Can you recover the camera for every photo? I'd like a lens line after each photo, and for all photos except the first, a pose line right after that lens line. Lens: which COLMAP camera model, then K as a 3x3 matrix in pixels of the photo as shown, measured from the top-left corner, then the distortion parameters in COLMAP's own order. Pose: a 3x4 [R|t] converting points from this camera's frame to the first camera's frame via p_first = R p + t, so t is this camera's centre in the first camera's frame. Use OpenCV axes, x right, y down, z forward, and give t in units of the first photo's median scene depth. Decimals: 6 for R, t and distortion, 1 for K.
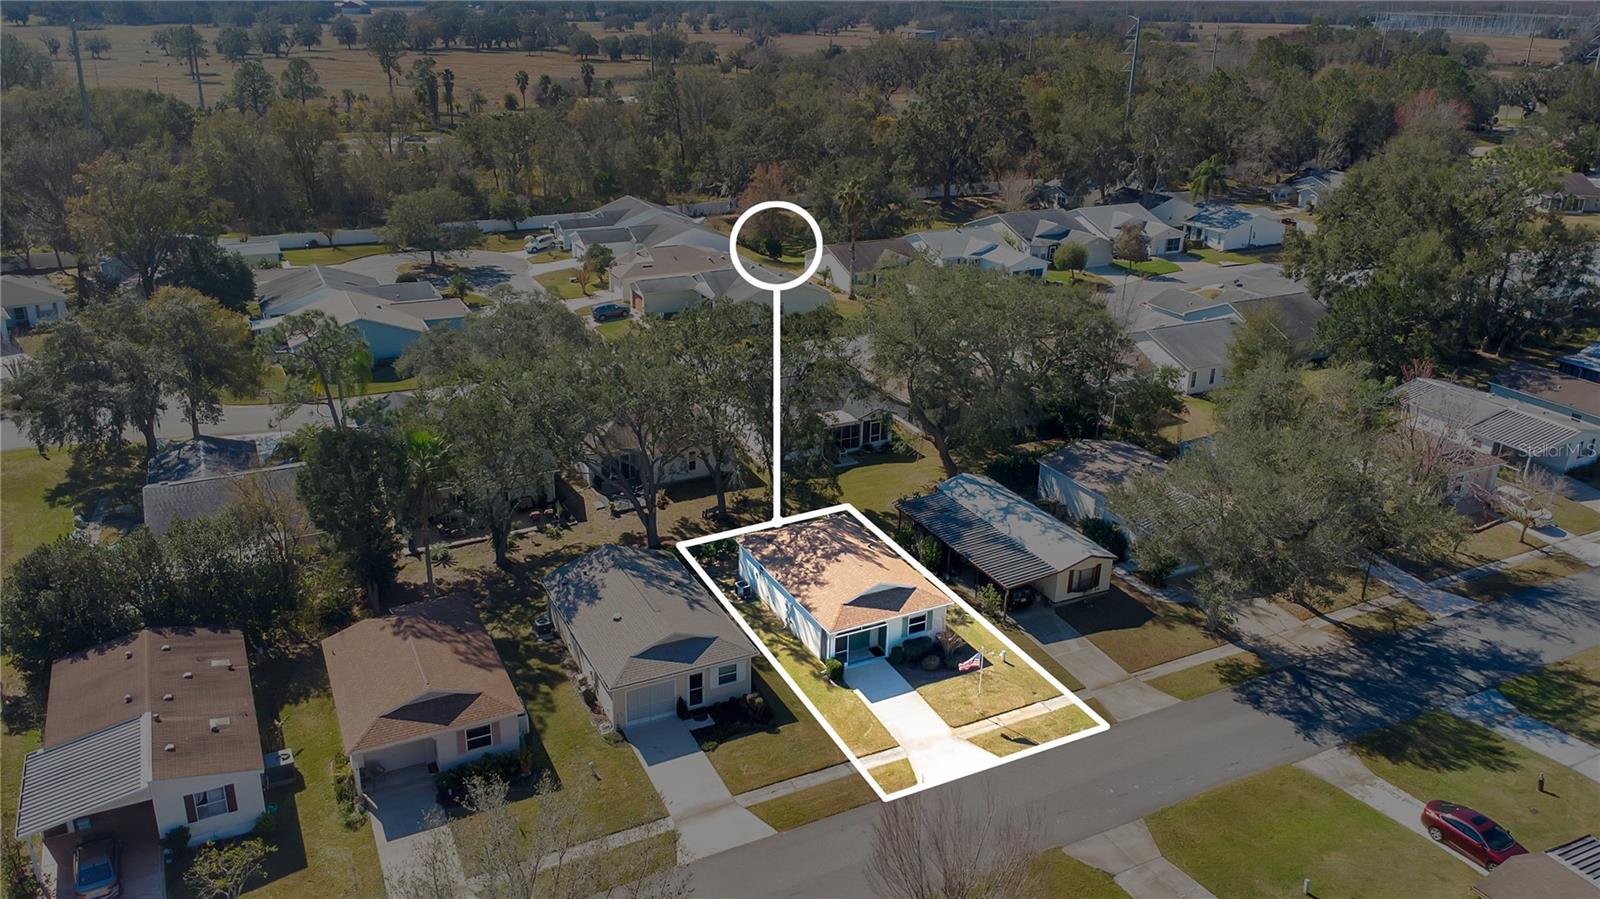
lens RADIAL K [[1157.8, 0, 800.0], [0, 1157.8, 449.5], [0, 0, 1]] dist [0.039965, -0.037021]
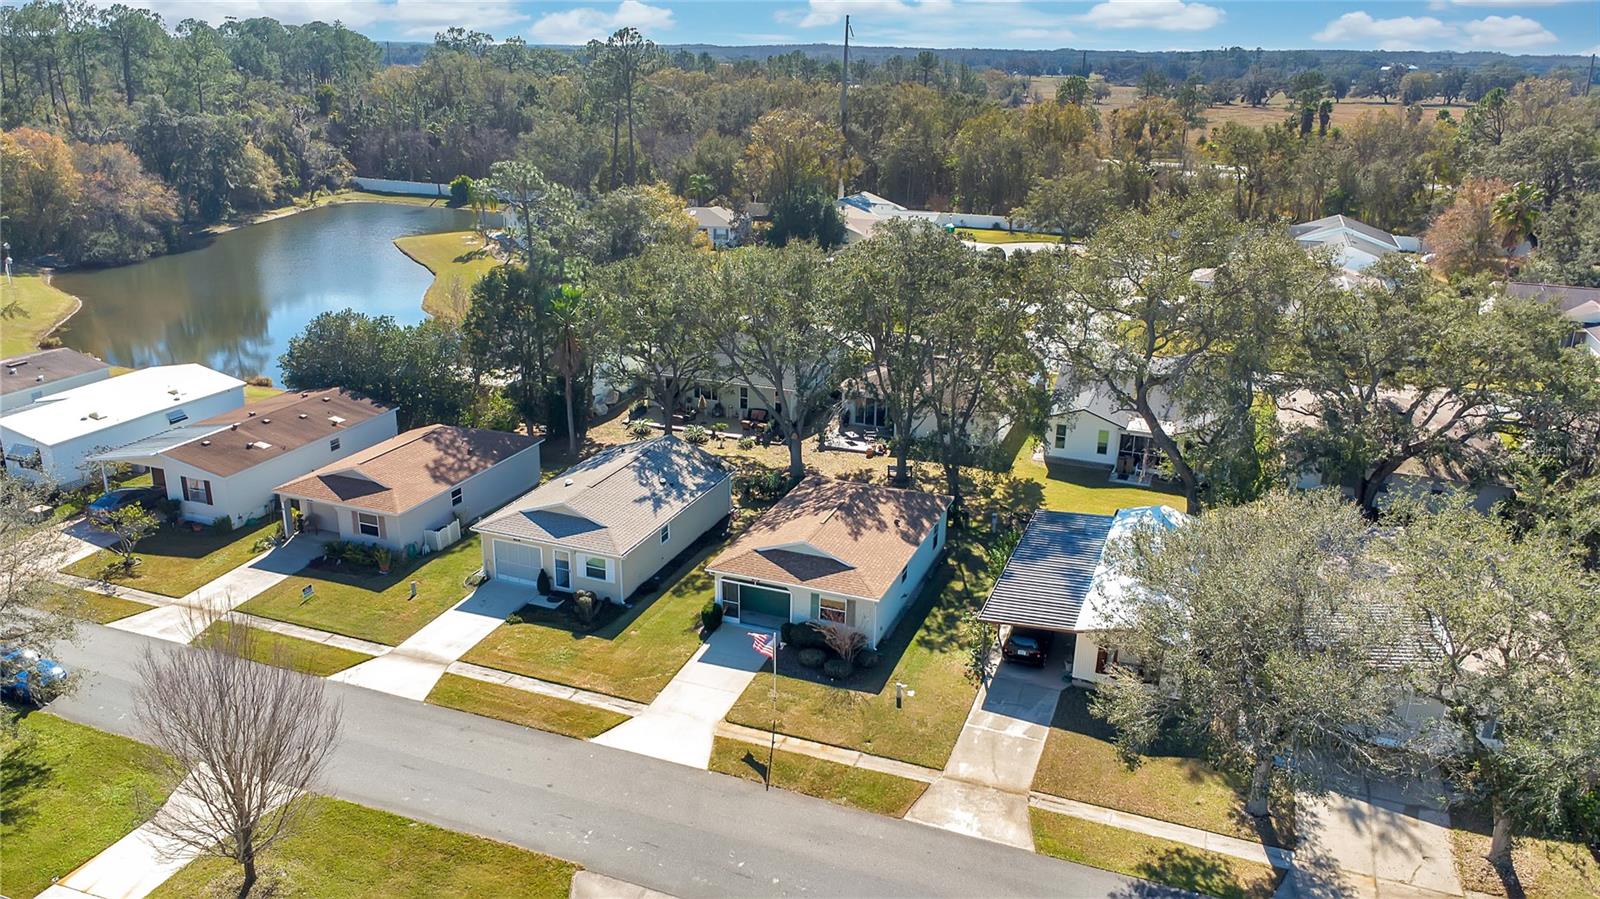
lens RADIAL K [[1157.8, 0, 800.0], [0, 1157.8, 449.5], [0, 0, 1]] dist [0.039965, -0.037021]
pose [[0.667815, 0.232724, -0.707010, 0.613388], [-0.274107, 0.960003, 0.057090, 0.011408], [0.692018, 0.155671, 0.704896, 0.437021]]
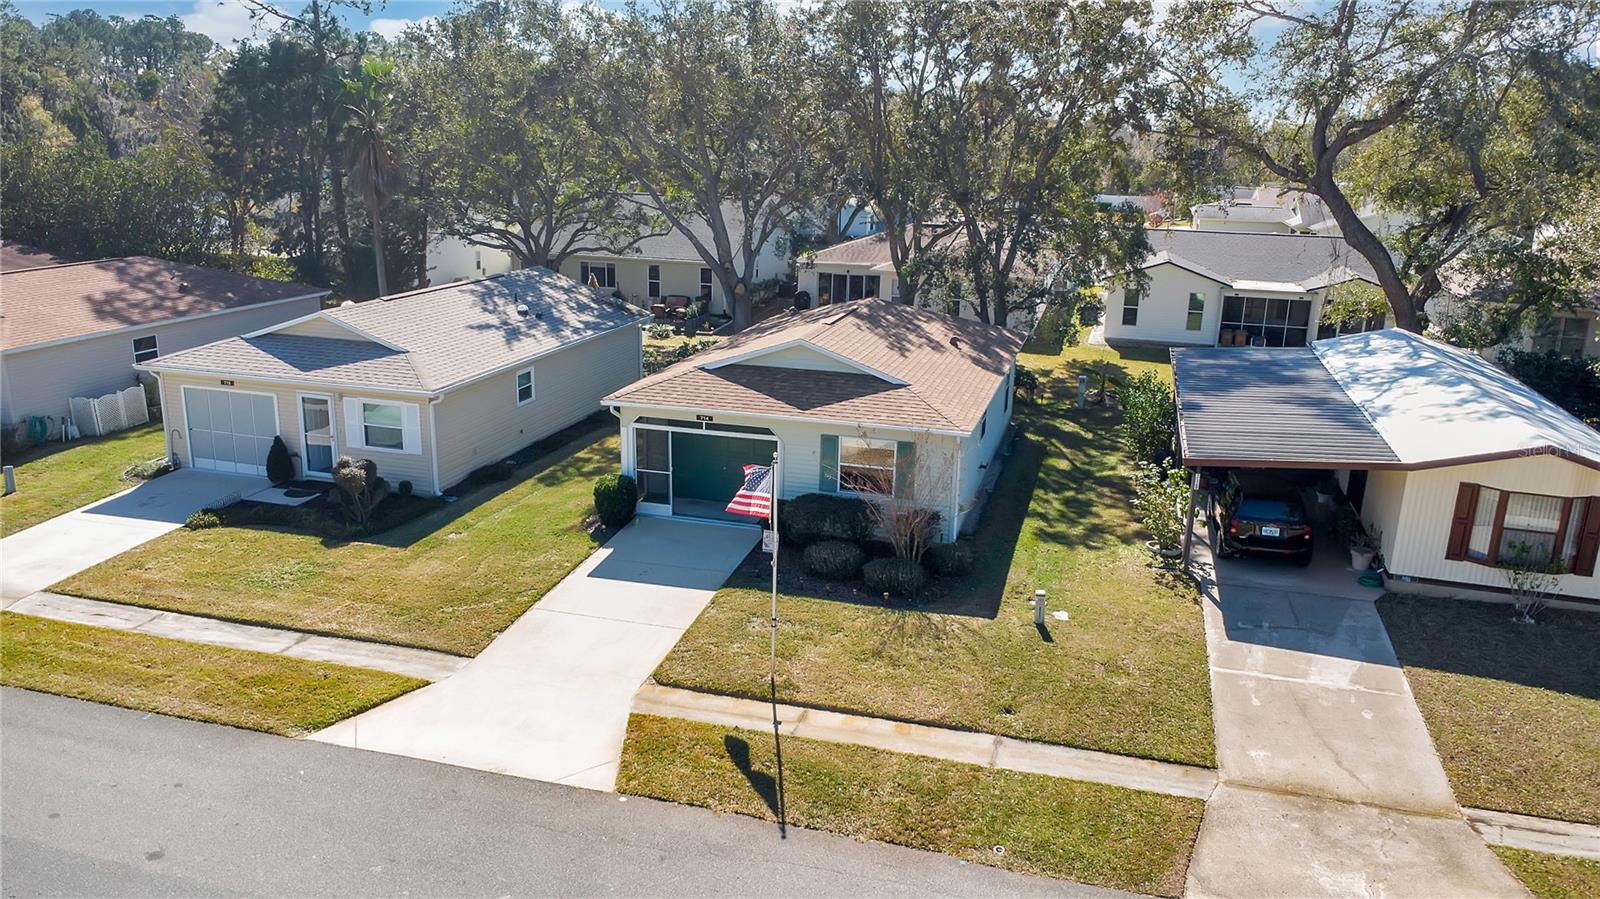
lens RADIAL K [[1157.8, 0, 800.0], [0, 1157.8, 449.5], [0, 0, 1]] dist [0.039965, -0.037021]
pose [[0.733422, 0.175219, -0.656803, 0.334906], [-0.255134, 0.966527, -0.027051, 0.163243], [0.630078, 0.187413, 0.753577, 0.716729]]
